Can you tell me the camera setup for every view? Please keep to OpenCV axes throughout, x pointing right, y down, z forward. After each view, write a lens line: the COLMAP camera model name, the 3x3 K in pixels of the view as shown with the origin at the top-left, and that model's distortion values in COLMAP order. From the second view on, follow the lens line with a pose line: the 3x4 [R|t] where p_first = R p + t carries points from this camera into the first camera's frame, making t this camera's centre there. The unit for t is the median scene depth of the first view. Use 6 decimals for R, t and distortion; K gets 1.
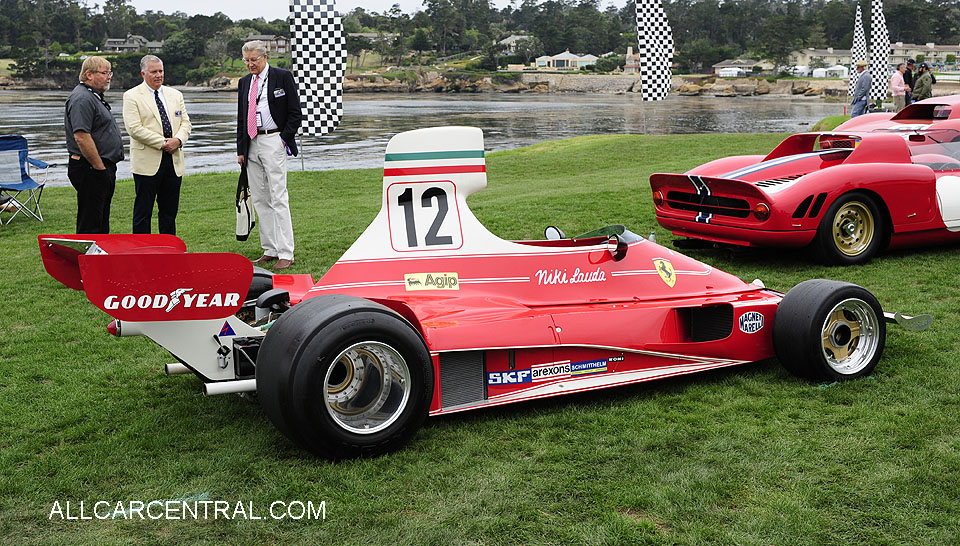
lens RADIAL K [[1176.7, 0, 479.2], [0, 1176.7, 241.7], [0, 0, 1]] dist [0.007860, 0.106529]
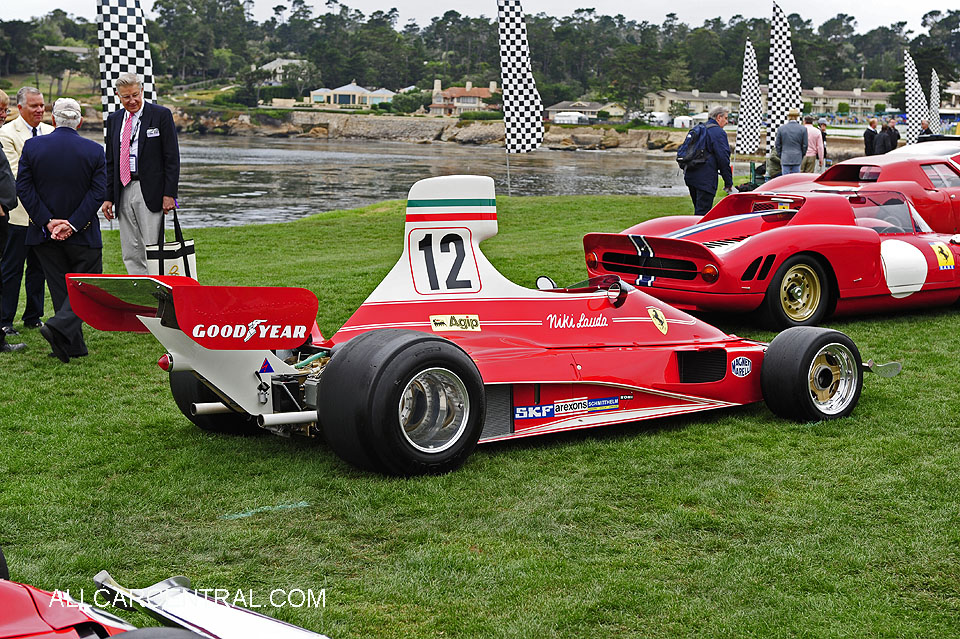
lens RADIAL K [[1707.4, 0, 480.0], [0, 1707.4, 319.5], [0, 0, 1]] dist [0.140786, 0.065466]
pose [[0.983409, 0.006264, 0.181293, -0.189347], [-0.002541, 0.999781, -0.020761, 0.040150], [-0.181383, 0.019956, 0.983210, -0.317368]]
